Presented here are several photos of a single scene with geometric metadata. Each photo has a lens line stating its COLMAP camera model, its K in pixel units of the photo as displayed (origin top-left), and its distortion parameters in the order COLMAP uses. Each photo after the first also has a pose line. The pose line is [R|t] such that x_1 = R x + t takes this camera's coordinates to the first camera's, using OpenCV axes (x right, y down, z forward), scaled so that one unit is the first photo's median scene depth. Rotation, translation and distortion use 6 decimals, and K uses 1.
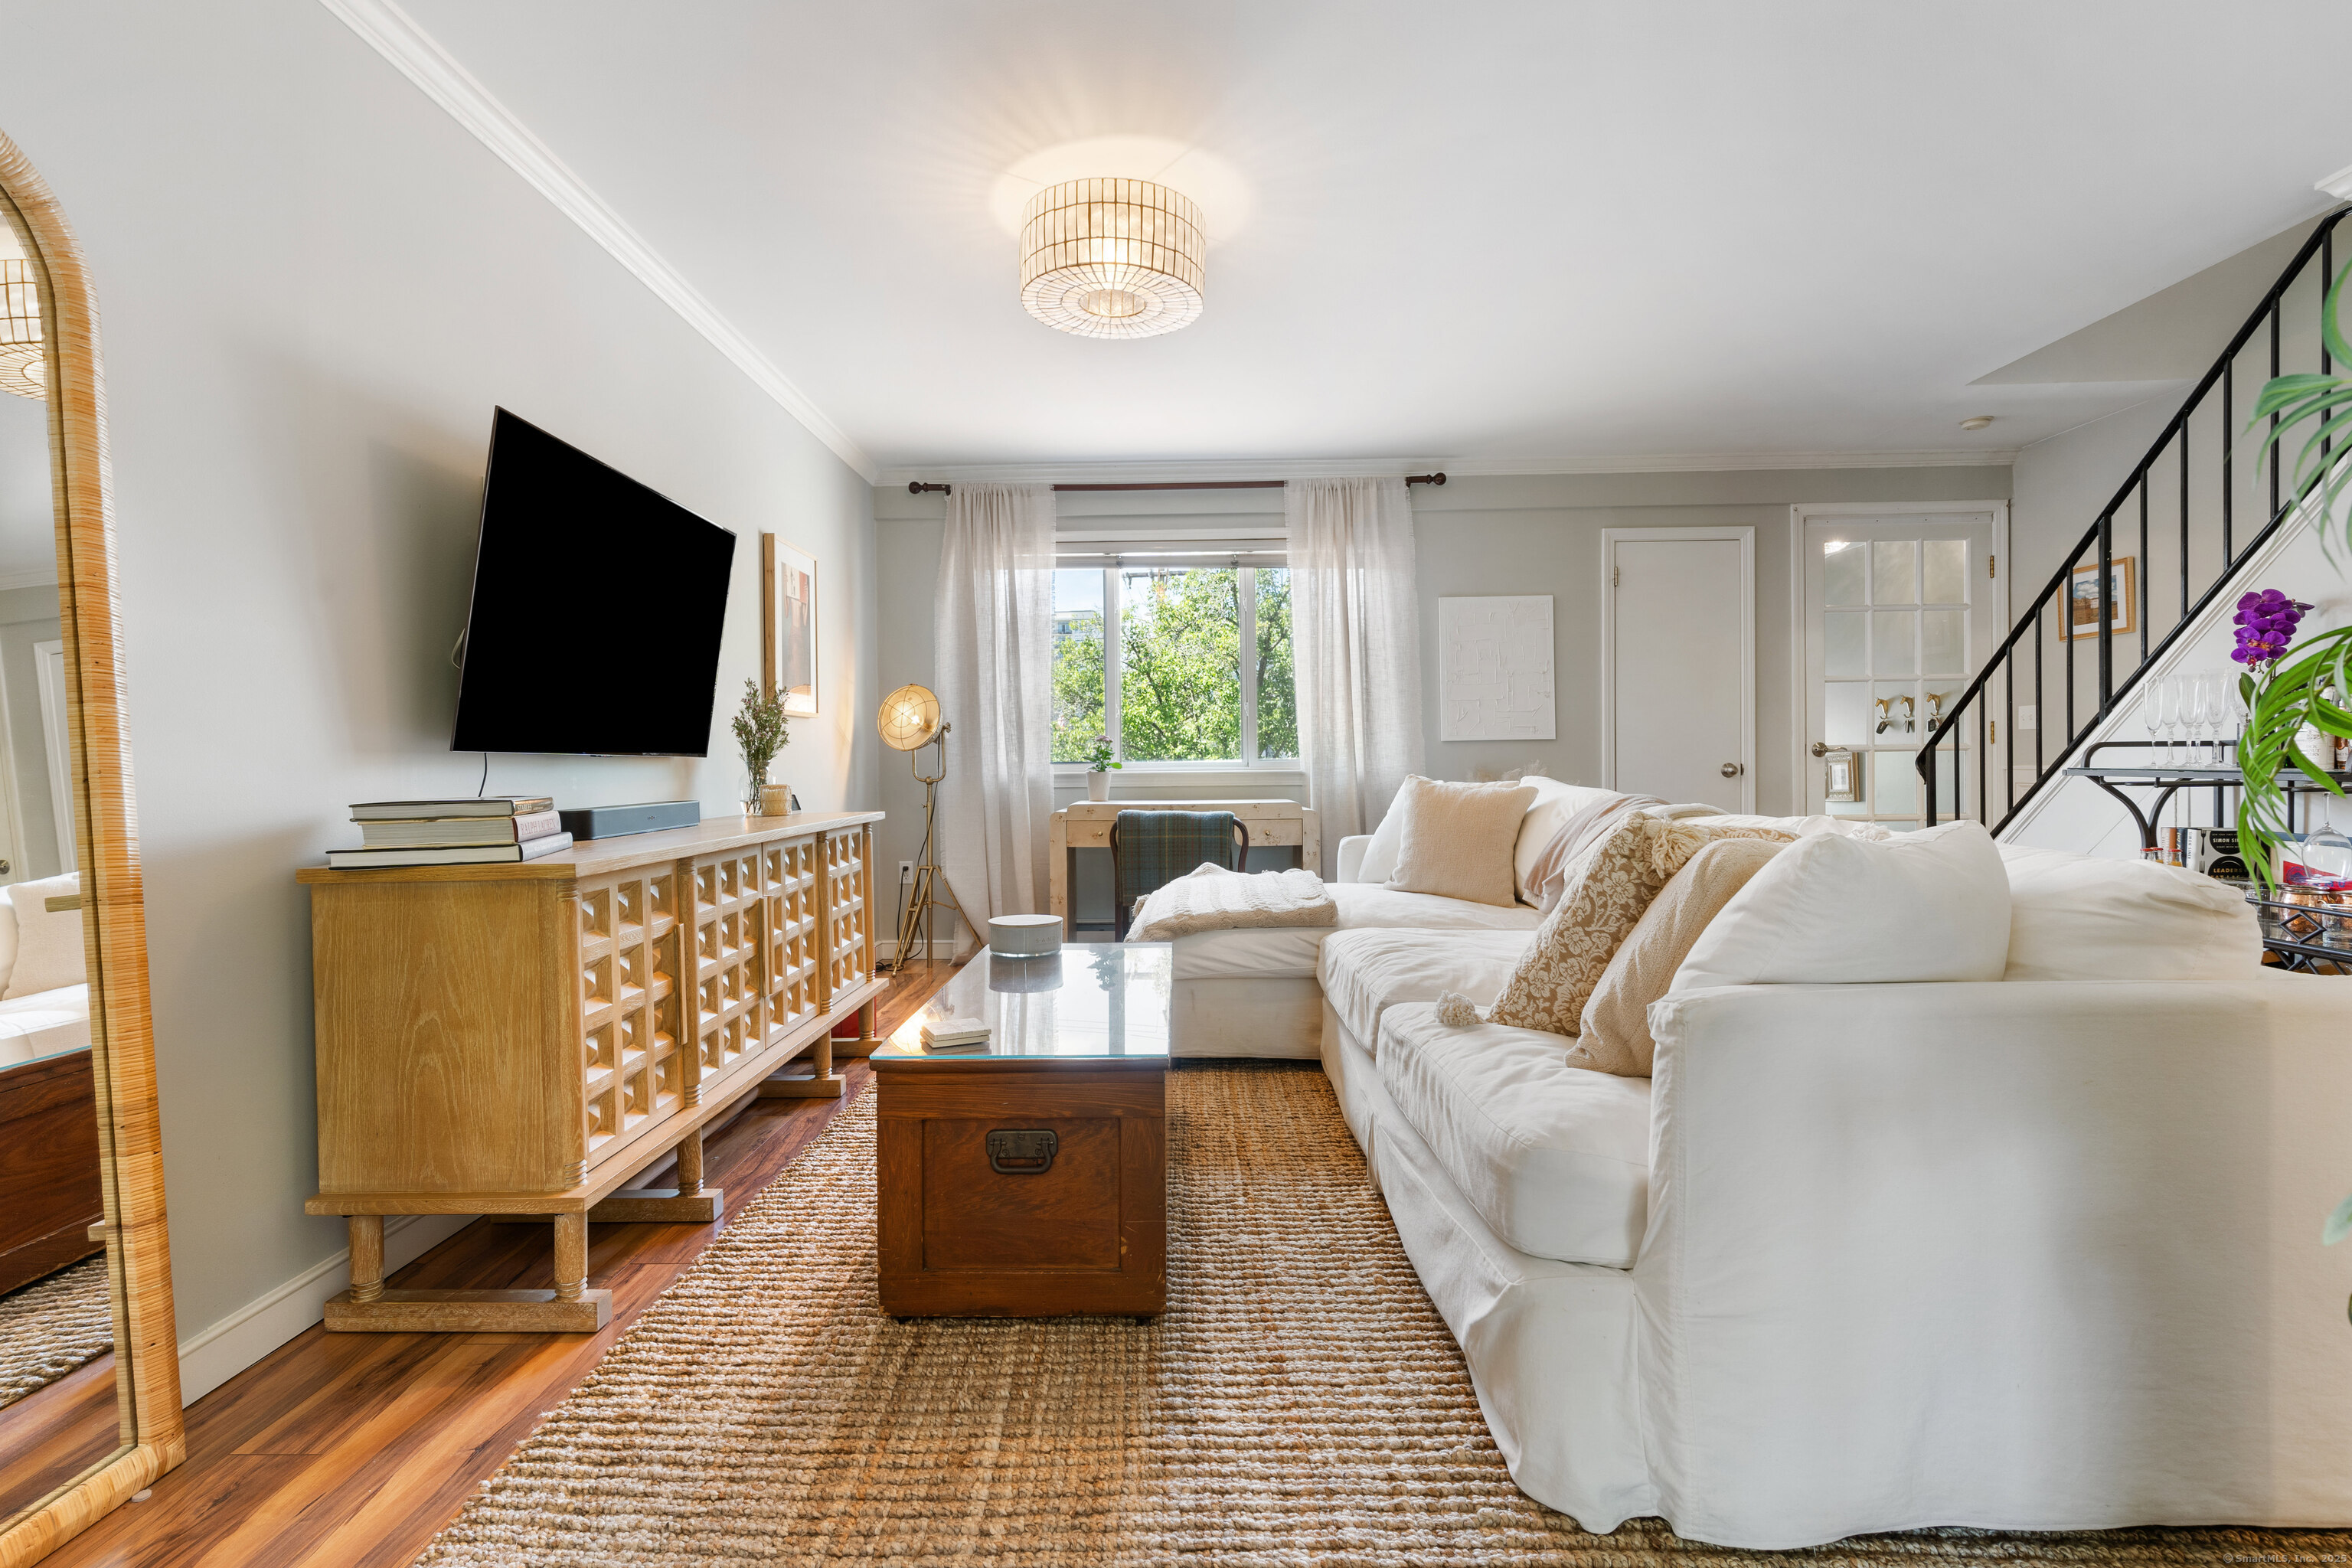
lens RADIAL K [[1115.2, 0, 1163.6], [0, 1115.2, 776.8], [0, 0, 1]] dist [0.000110, -0.000582]
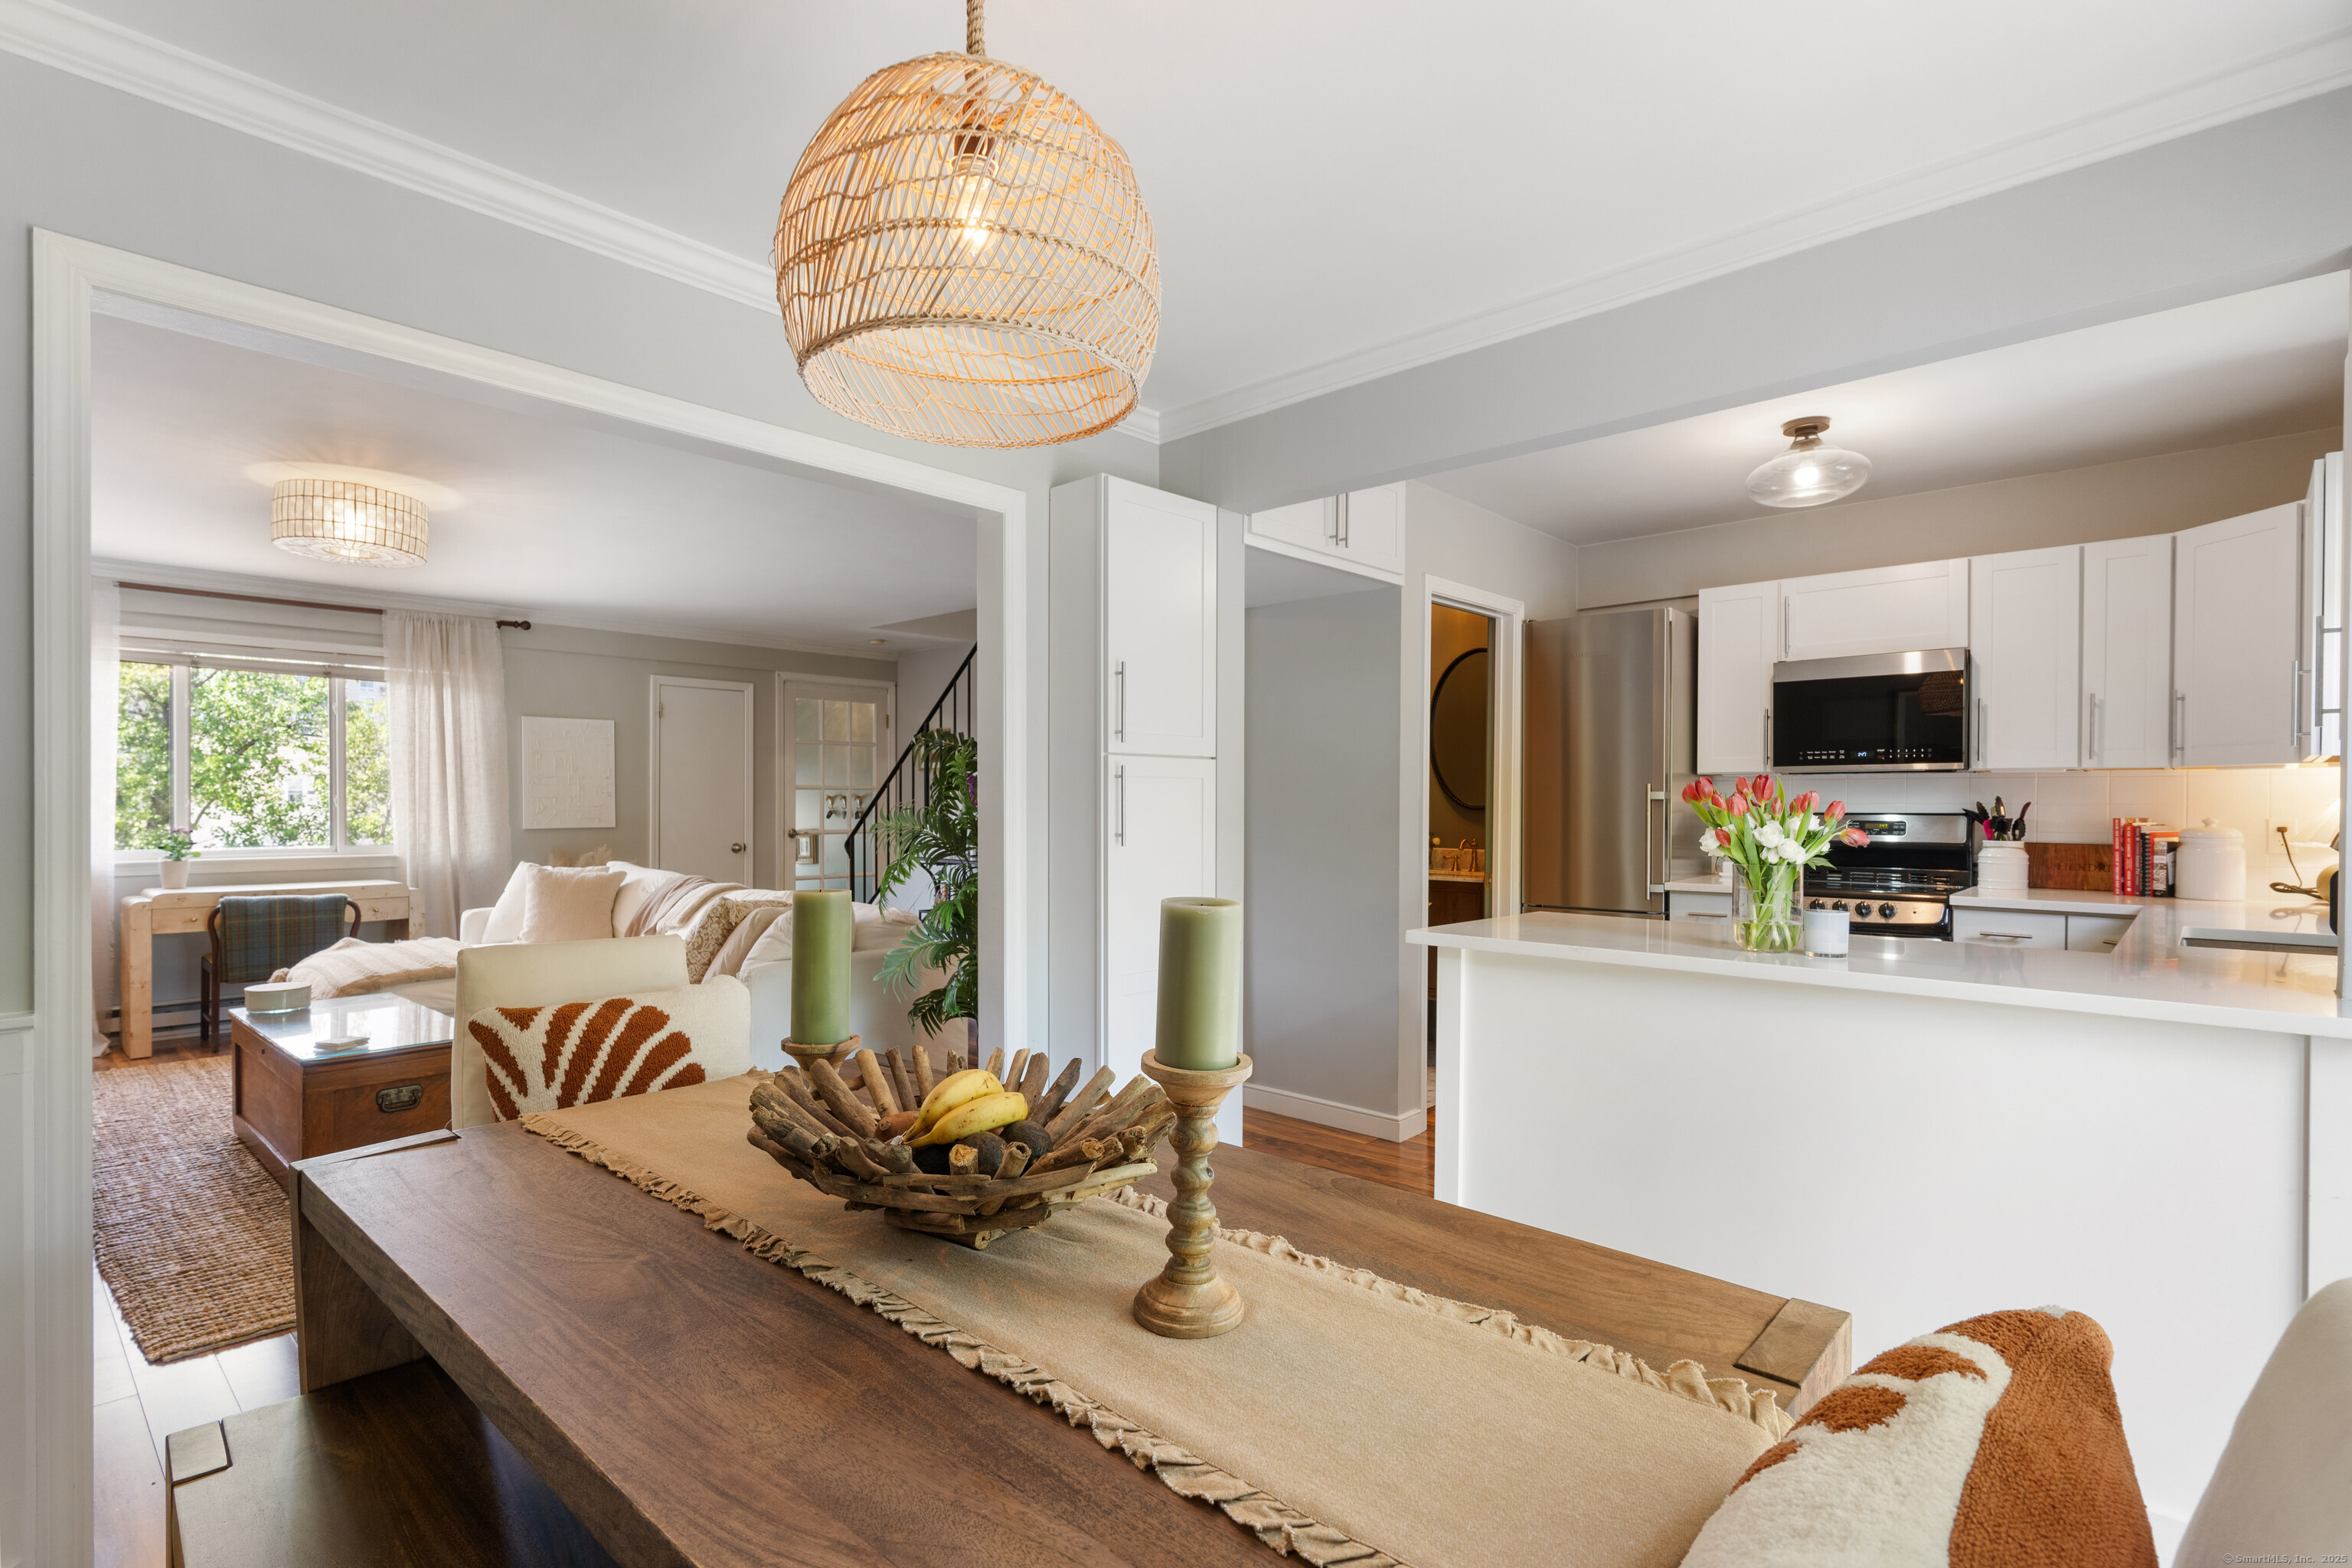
lens RADIAL K [[1147.3, 0, 1141.1], [0, 1147.3, 801.5], [0, 0, 1]] dist [0.002757, 0.000312]
pose [[0.676023, 0.011426, 0.736792, -0.556375], [0.001086, 0.999863, -0.016502, -0.095400], [-0.736880, 0.011956, 0.675918, -0.932812]]
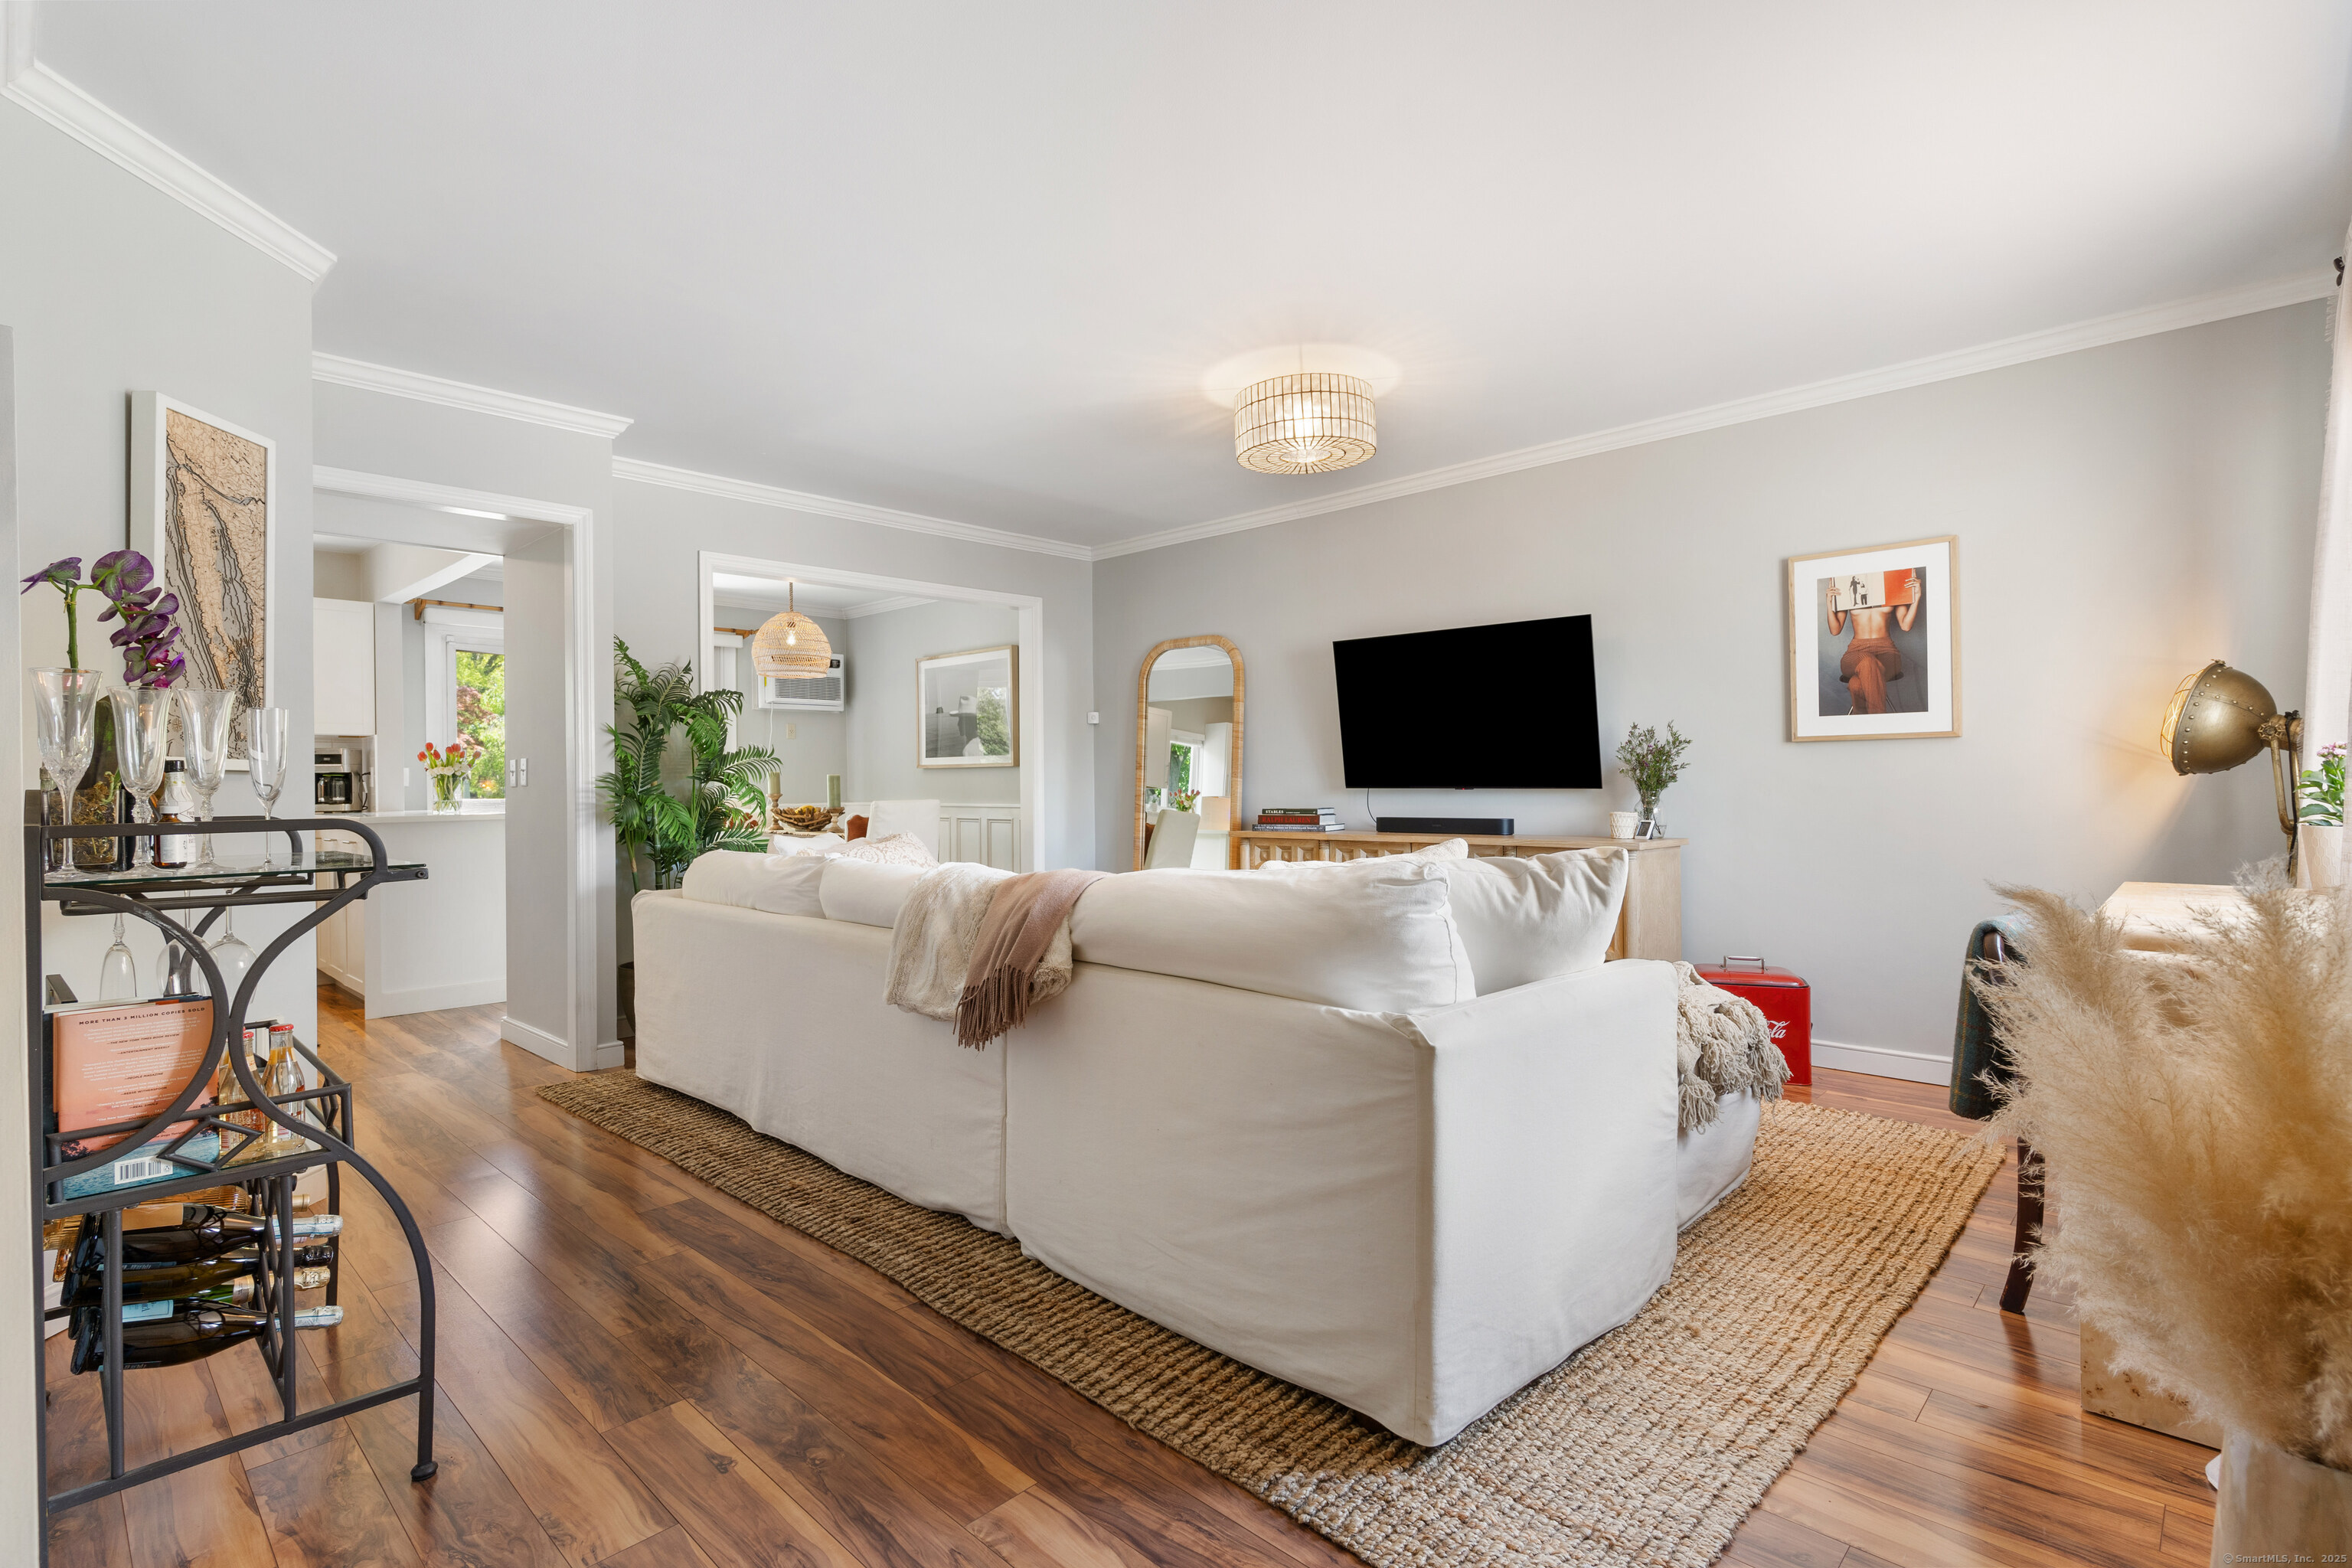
lens RADIAL K [[1116.3, 0, 1155.4], [0, 1116.3, 780.7], [0, 0, 1]] dist [0.001895, -0.000017]
pose [[-0.689657, 0.015410, -0.723973, 1.277518], [0.006619, 0.999866, 0.014977, -0.075776], [0.724106, 0.005537, -0.689666, 2.193151]]
